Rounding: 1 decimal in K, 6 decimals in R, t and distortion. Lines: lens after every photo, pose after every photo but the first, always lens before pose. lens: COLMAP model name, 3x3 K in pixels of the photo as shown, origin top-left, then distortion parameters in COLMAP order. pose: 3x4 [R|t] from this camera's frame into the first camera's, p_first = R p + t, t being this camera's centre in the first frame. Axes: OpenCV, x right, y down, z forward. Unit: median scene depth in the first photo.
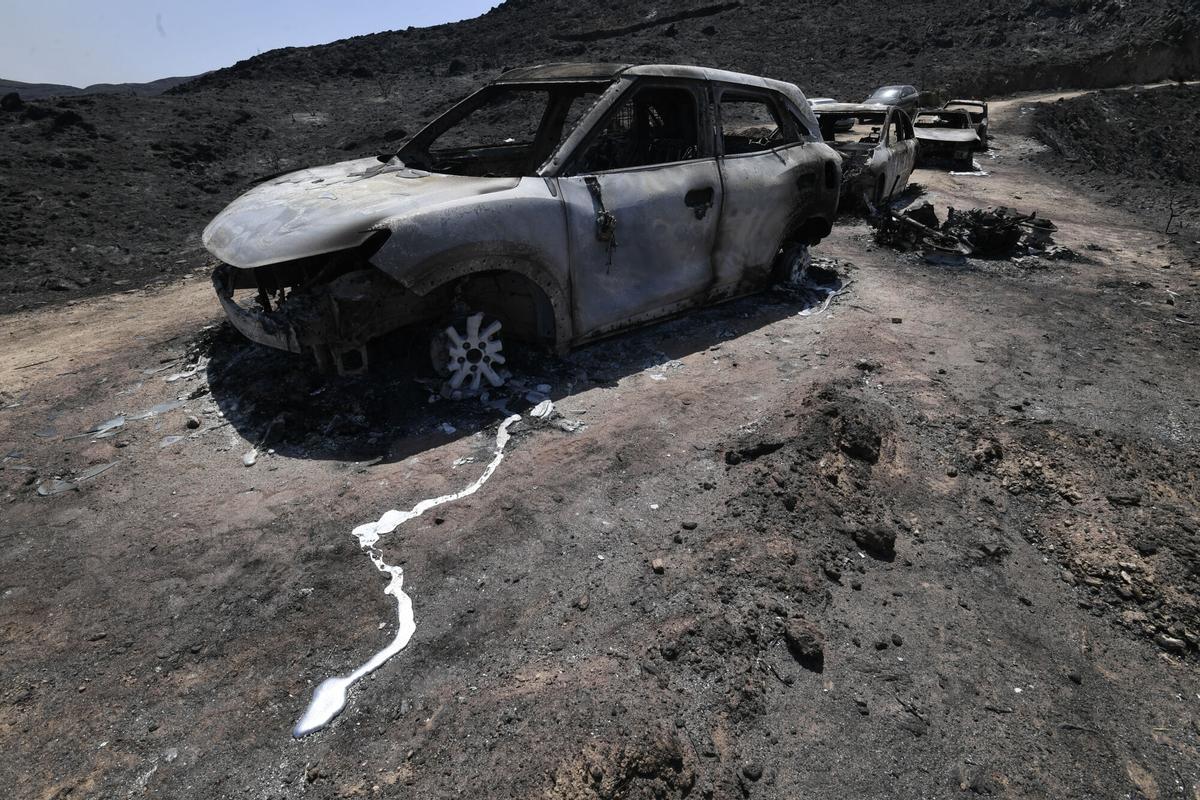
lens RADIAL K [[579.5, 0, 600.1], [0, 579.5, 399.3], [0, 0, 1]] dist [-0.000753, 0.000378]
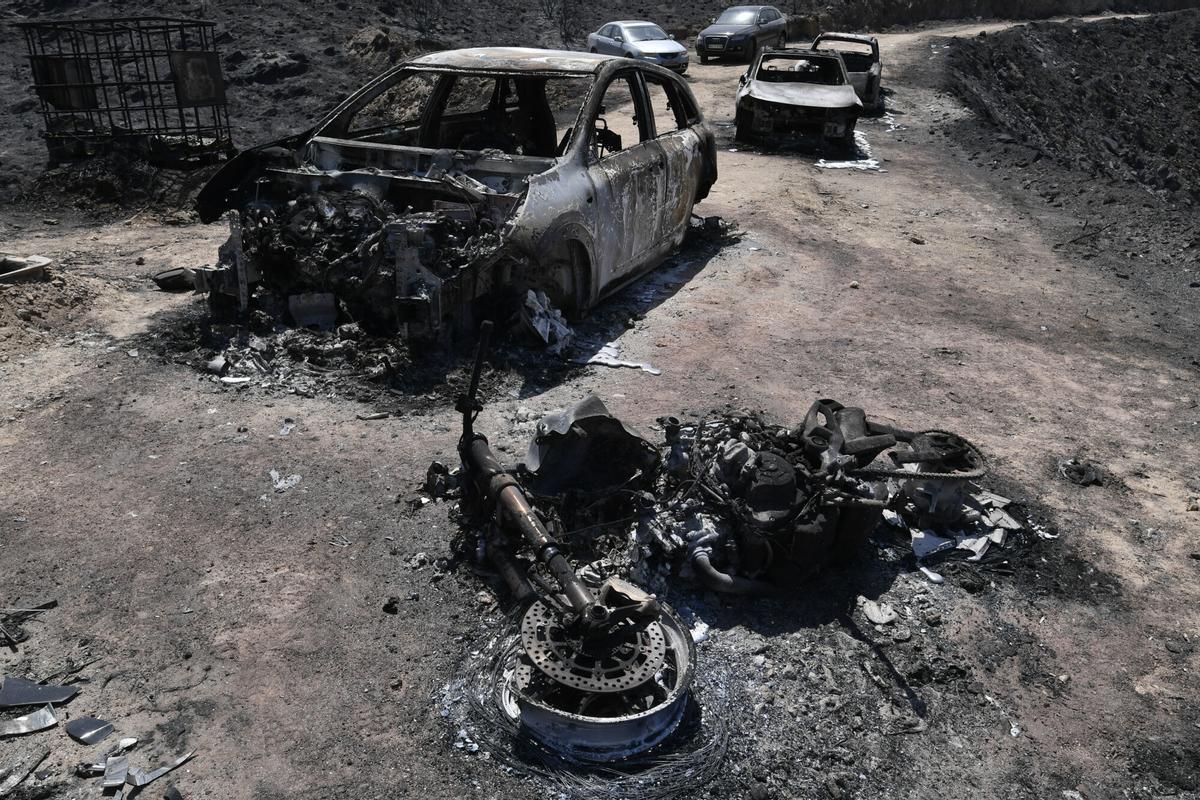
lens RADIAL K [[905.8, 0, 599.8], [0, 905.8, 400.3], [0, 0, 1]] dist [-0.001902, -0.003882]
pose [[0.971063, -0.065759, 0.229593, 0.090984], [0.082327, 0.994591, -0.063337, -0.061895], [-0.224186, 0.080406, 0.971224, 0.107816]]
